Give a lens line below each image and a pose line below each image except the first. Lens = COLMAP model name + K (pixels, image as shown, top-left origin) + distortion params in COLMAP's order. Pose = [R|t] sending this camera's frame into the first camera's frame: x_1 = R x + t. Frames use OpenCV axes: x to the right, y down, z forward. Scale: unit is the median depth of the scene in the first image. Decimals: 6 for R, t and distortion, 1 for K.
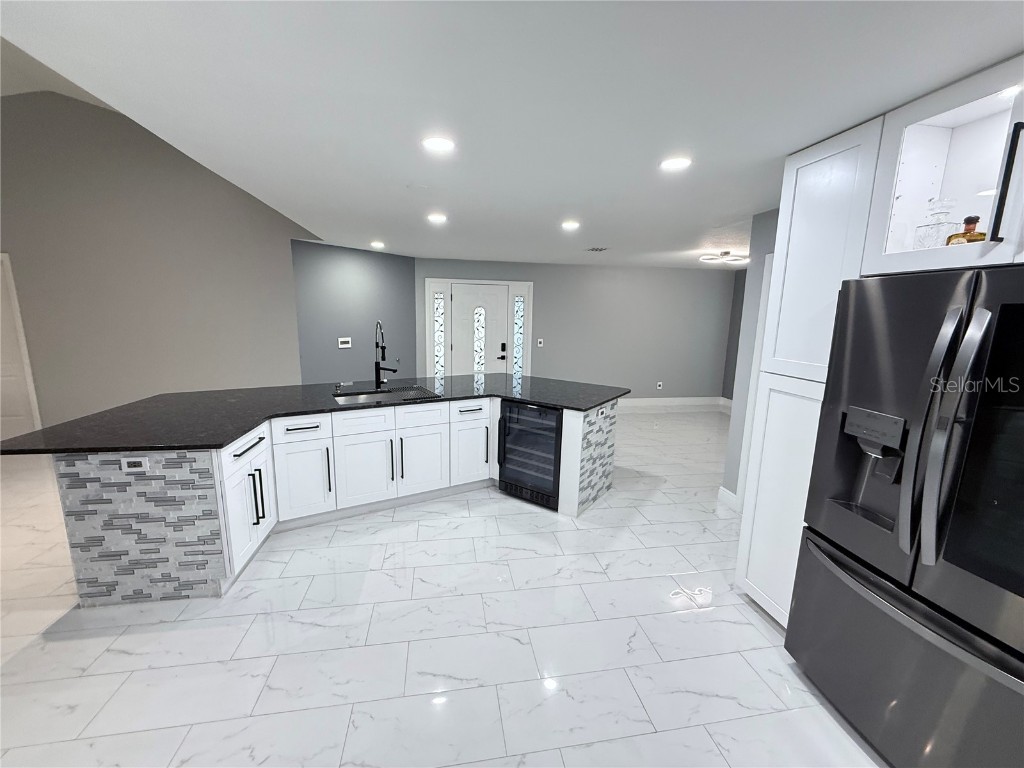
lens RADIAL K [[407.7, 0, 510.1], [0, 407.7, 382.8], [0, 0, 1]] dist [-0.000963, 0.000712]
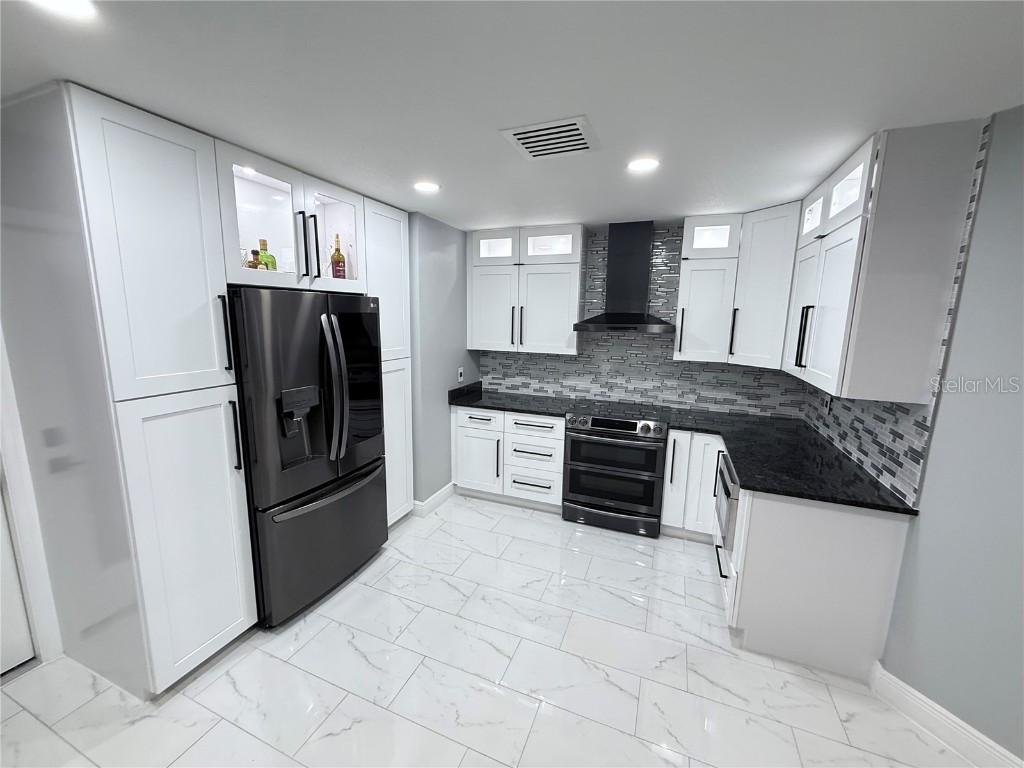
lens RADIAL K [[407.7, 0, 509.0], [0, 407.7, 382.7], [0, 0, 1]] dist [-0.000963, 0.000712]
pose [[-0.850554, -0.120779, 0.511831, -0.191608], [0.056631, 0.946574, 0.317475, -0.156454], [-0.522830, 0.299015, -0.798272, 0.776546]]
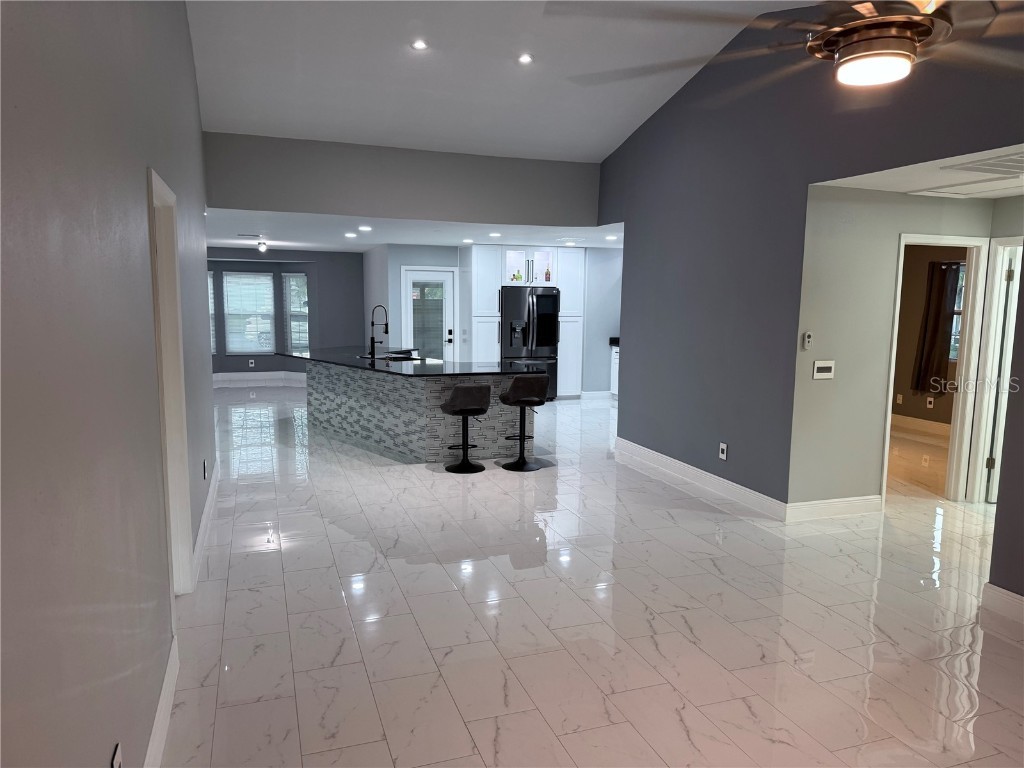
lens RADIAL K [[718.3, 0, 515.4], [0, 718.3, 390.8], [0, 0, 1]] dist [0.088560, -0.003319]
pose [[-0.178384, -0.148466, 0.972696, -2.813397], [0.154331, 0.972094, 0.176677, -0.234004], [-0.971783, 0.181633, -0.150493, 1.010611]]
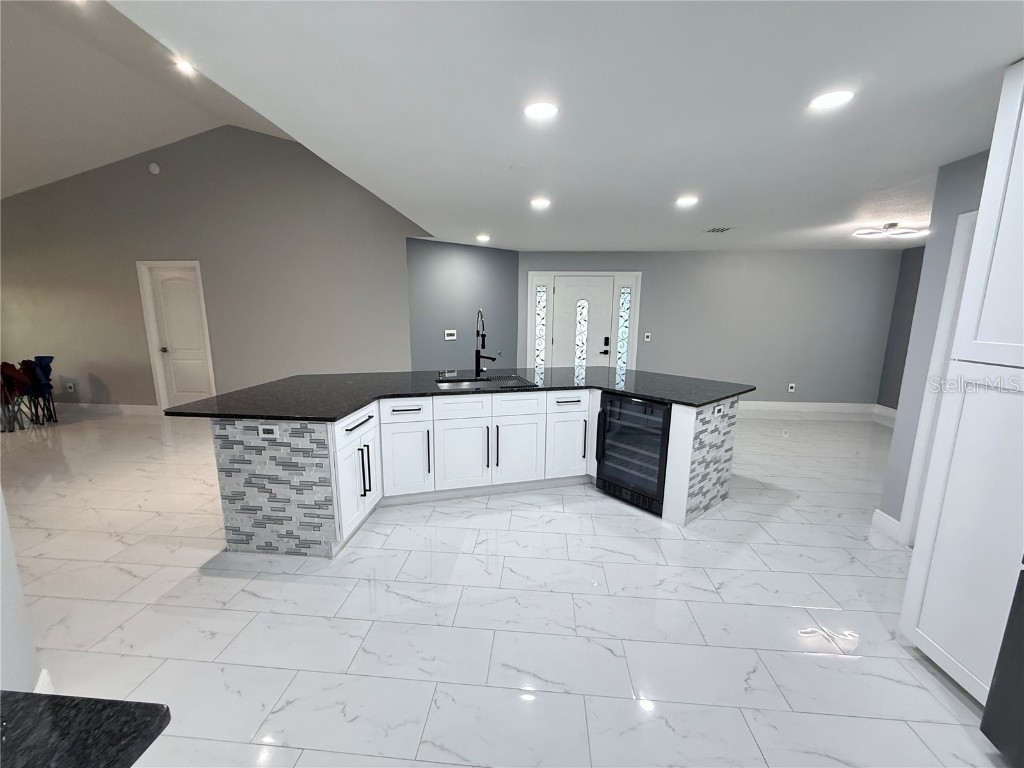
lens RADIAL K [[407.7, 0, 509.9], [0, 407.7, 384.0], [0, 0, 1]] dist [-0.000963, 0.000712]
pose [[0.968844, 0.032353, -0.245550, 0.003395], [-0.031457, 0.999476, 0.007572, 0.023933], [0.245667, 0.000388, 0.969354, 0.040449]]
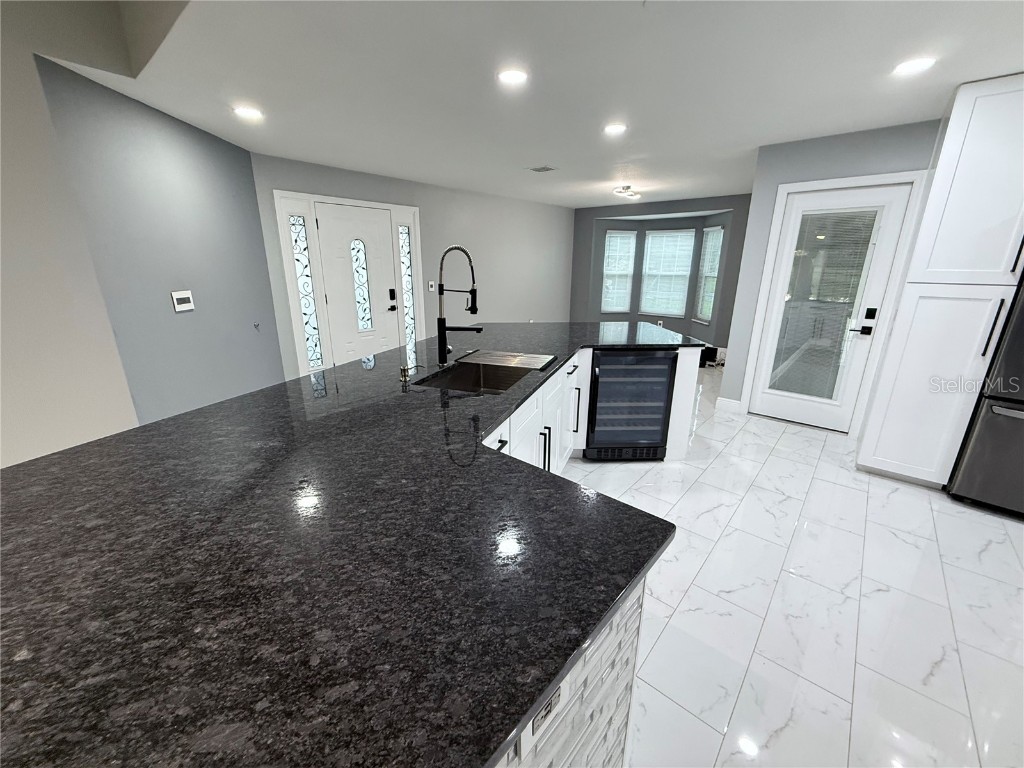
lens RADIAL K [[407.7, 0, 508.1], [0, 407.7, 383.7], [0, 0, 1]] dist [-0.000963, 0.000712]
pose [[0.777669, -0.194999, 0.597667, -0.670139], [0.118201, 0.979077, 0.165640, -0.048561], [-0.617462, -0.058168, 0.784447, 0.503283]]
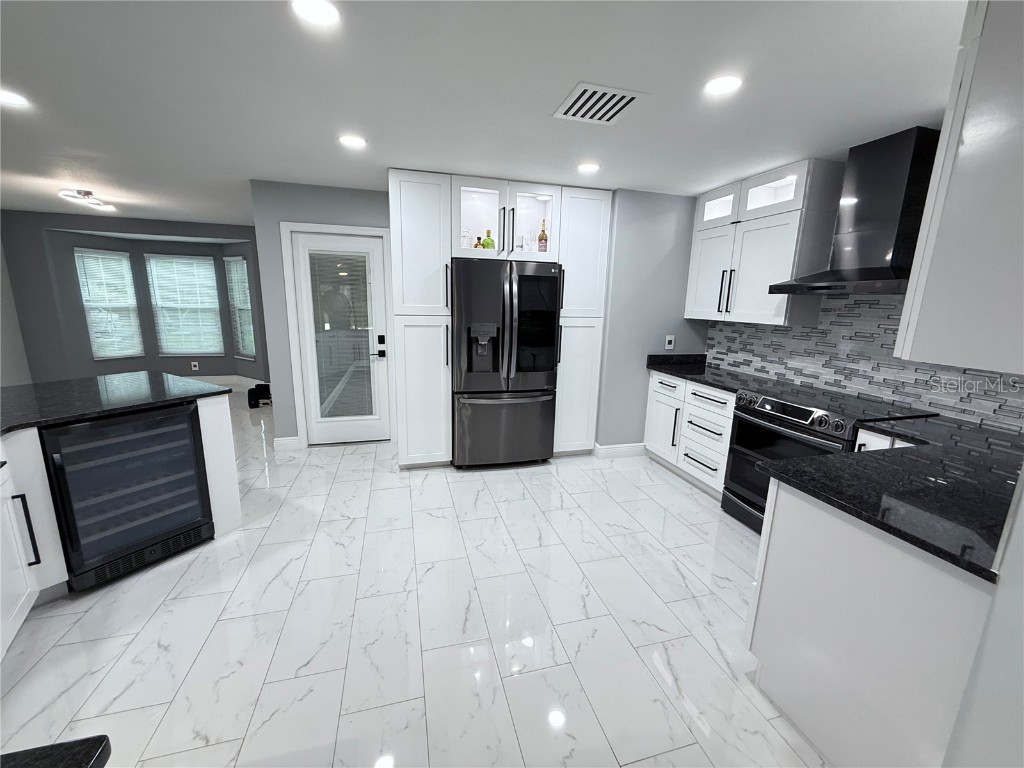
lens RADIAL K [[407.7, 0, 509.2], [0, 407.7, 383.9], [0, 0, 1]] dist [-0.000963, 0.000712]
pose [[-0.096518, -0.223571, 0.969897, -0.587479], [0.145615, 0.960790, 0.235963, -0.050155], [-0.984622, 0.164006, -0.060178, 0.469768]]
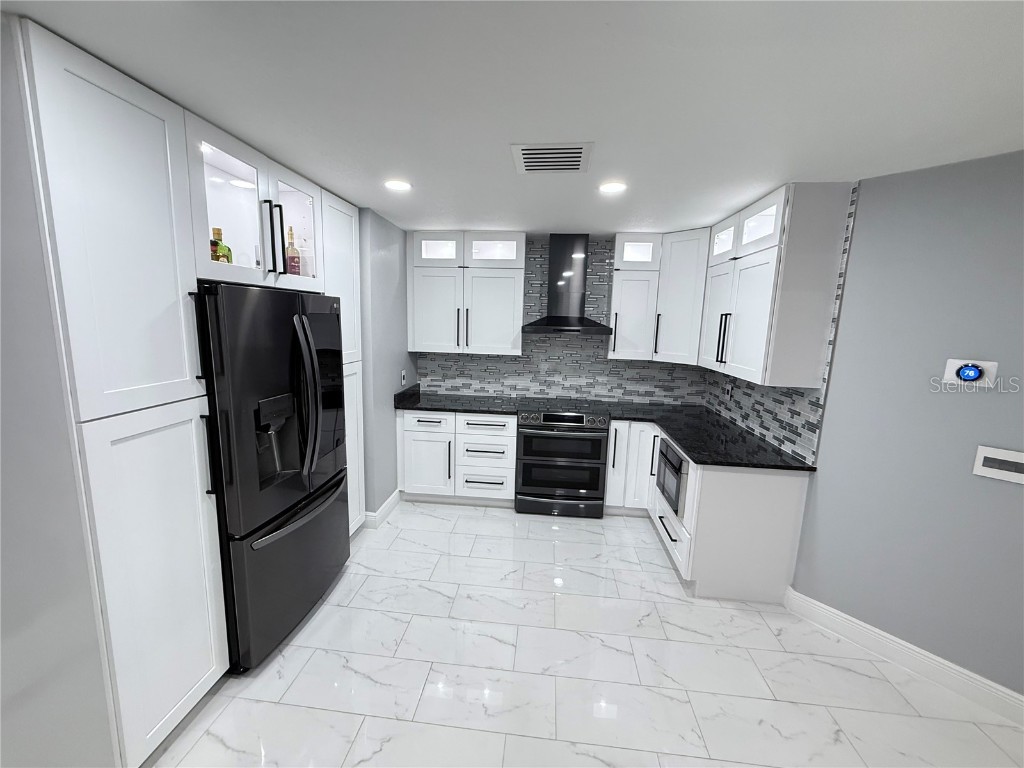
lens RADIAL K [[407.7, 0, 509.2], [0, 407.7, 382.4], [0, 0, 1]] dist [-0.000963, 0.000712]
pose [[-0.963542, -0.088535, 0.252485, -0.049687], [-0.002267, 0.946333, 0.323186, -0.169653], [-0.267548, 0.310831, -0.912032, 0.867562]]
